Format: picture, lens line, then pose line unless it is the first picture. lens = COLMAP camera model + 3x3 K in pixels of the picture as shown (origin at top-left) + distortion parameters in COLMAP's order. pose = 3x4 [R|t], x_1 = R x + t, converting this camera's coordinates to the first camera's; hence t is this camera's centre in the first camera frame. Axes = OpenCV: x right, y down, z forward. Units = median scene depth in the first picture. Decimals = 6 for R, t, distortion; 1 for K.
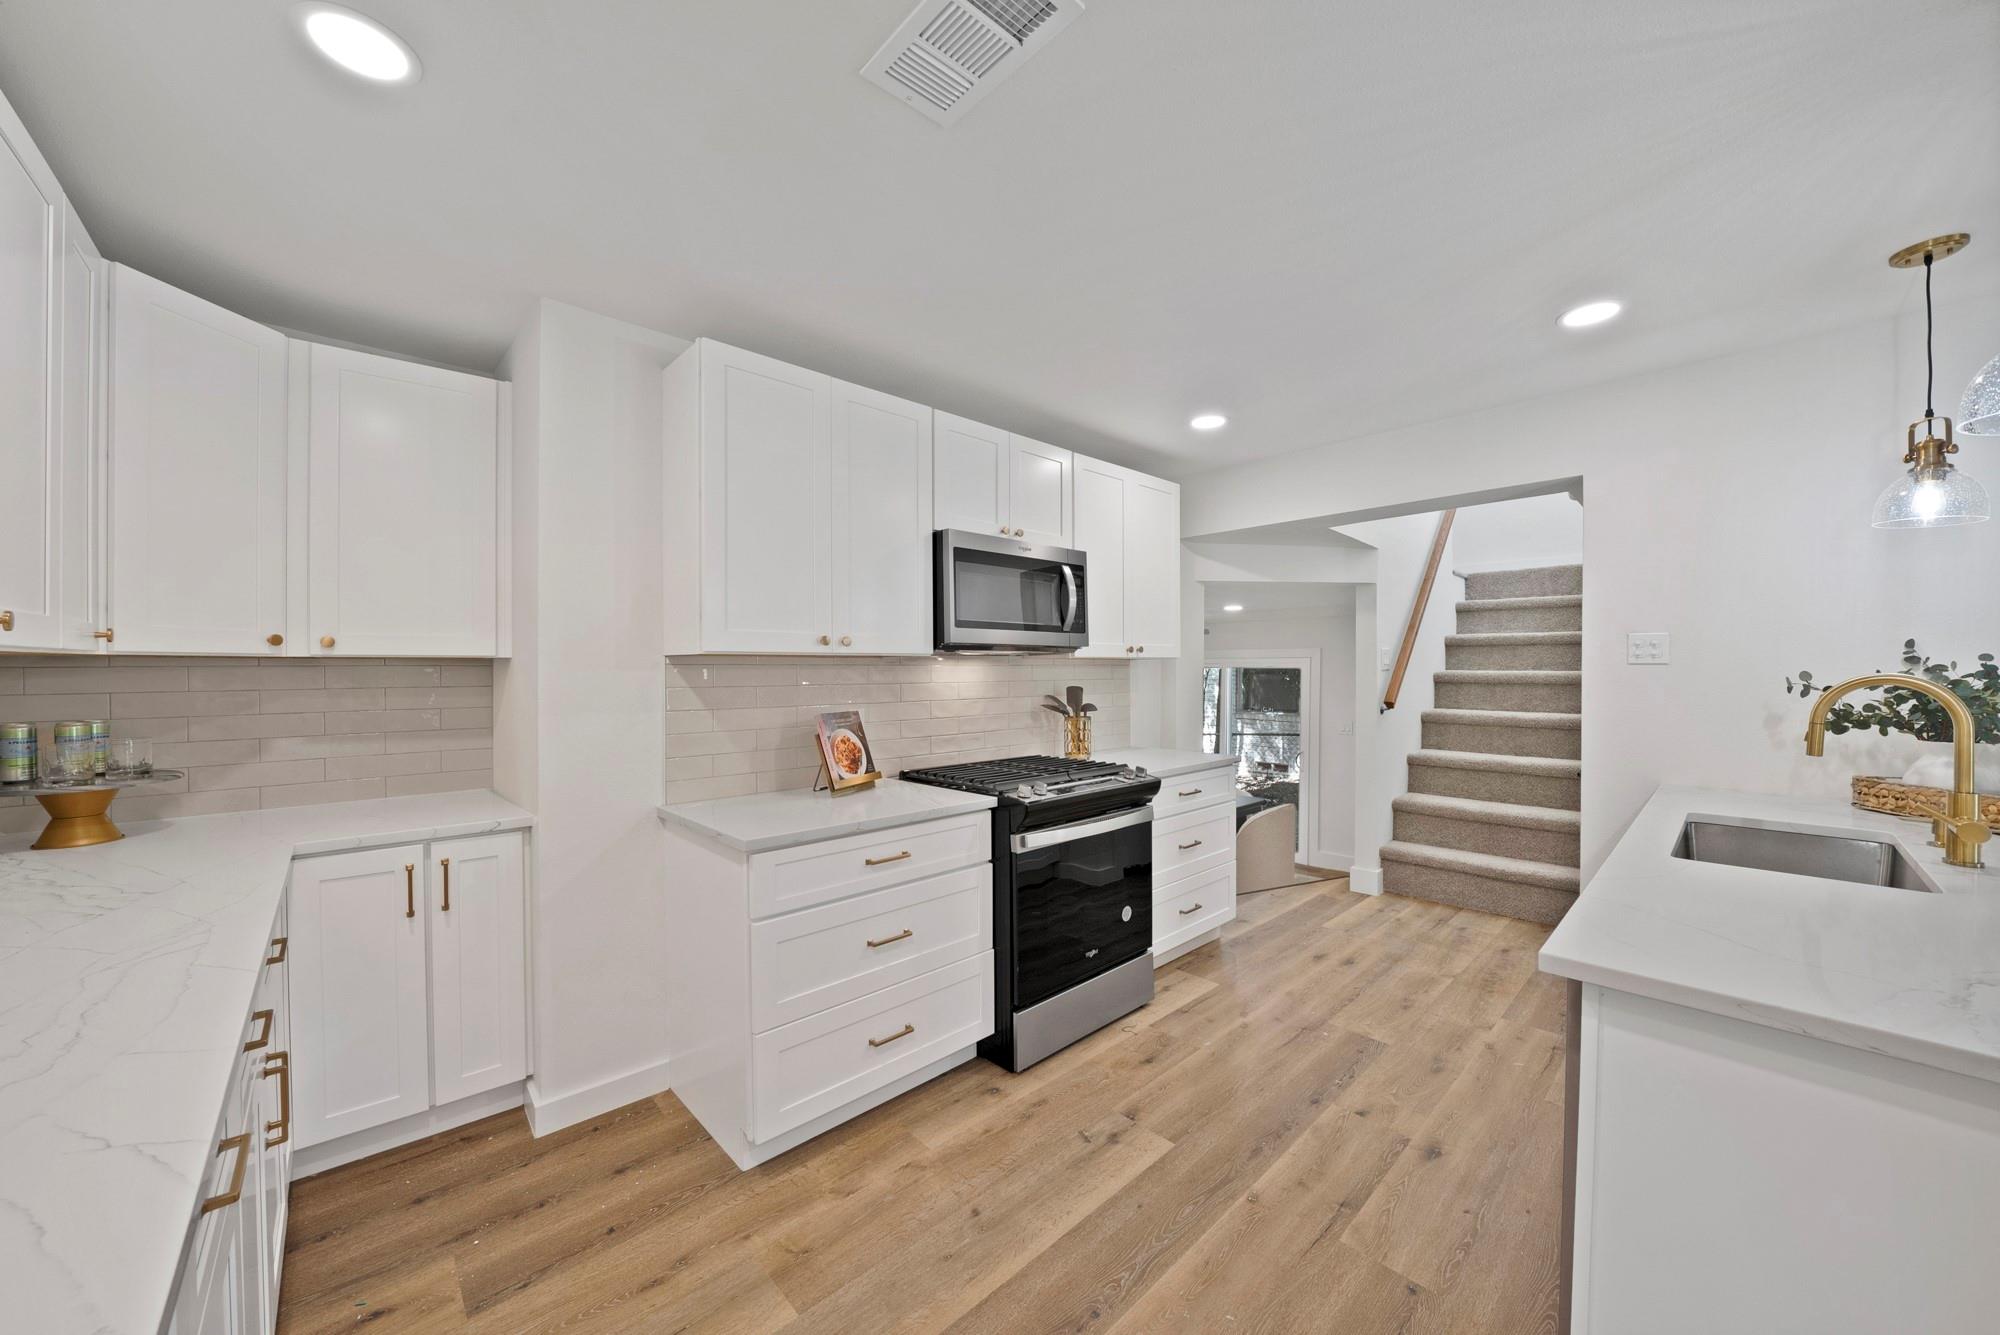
lens RADIAL K [[717.0, 0, 991.1], [0, 717.0, 657.0], [0, 0, 1]] dist [-0.002093, -0.000133]
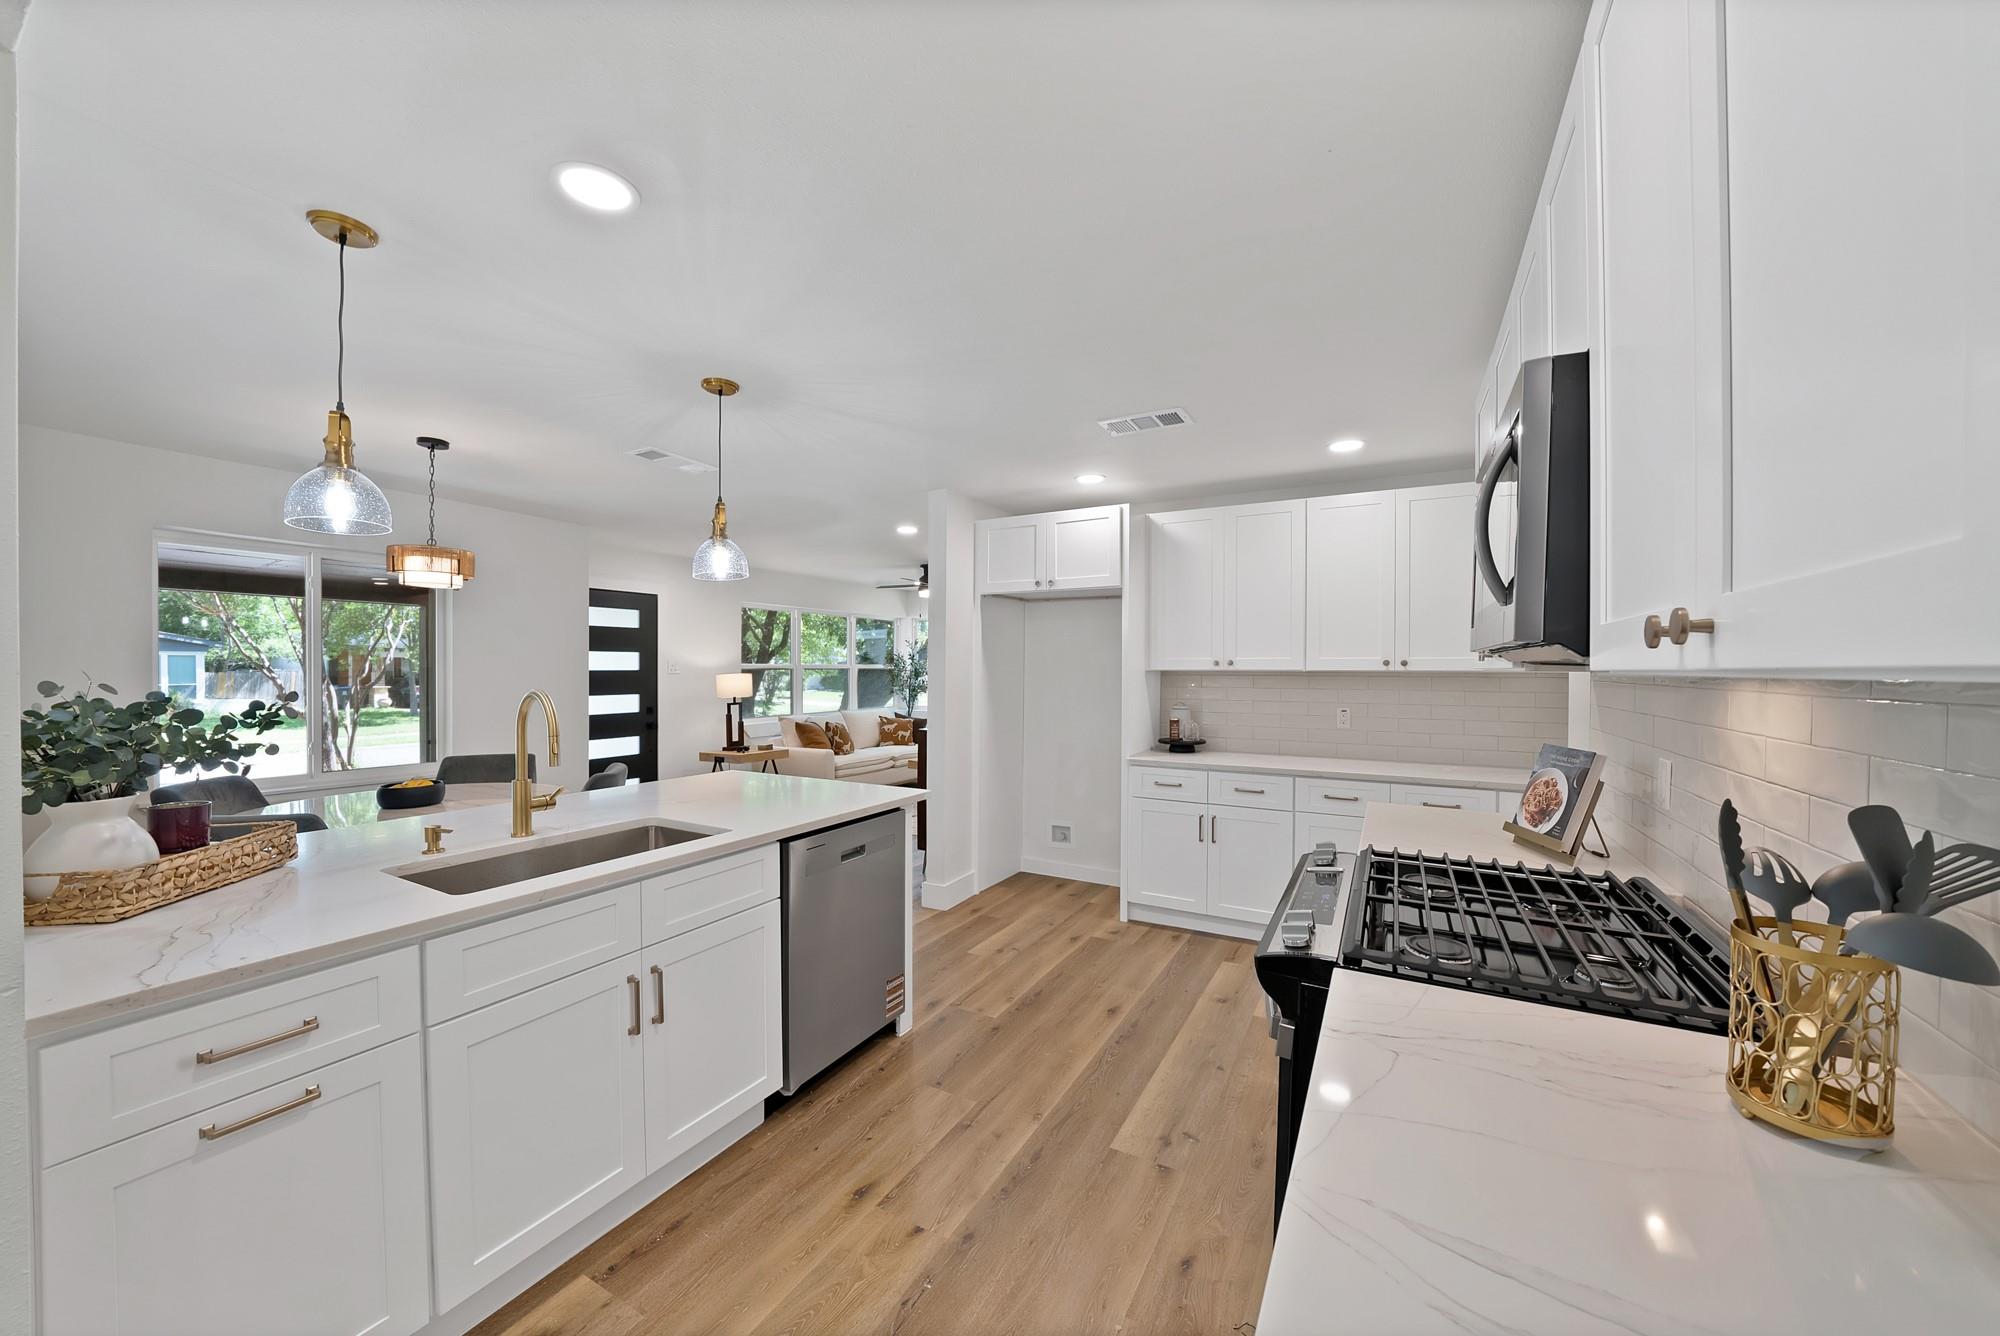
lens RADIAL K [[717.0, 0, 1002.2], [0, 717.0, 668.2], [0, 0, 1]] dist [-0.002093, -0.000133]
pose [[-0.947325, -0.002072, -0.320268, 0.742215], [-0.002356, 0.999997, 0.000500, -0.005754], [0.320266, 0.001228, -0.947327, 1.945976]]
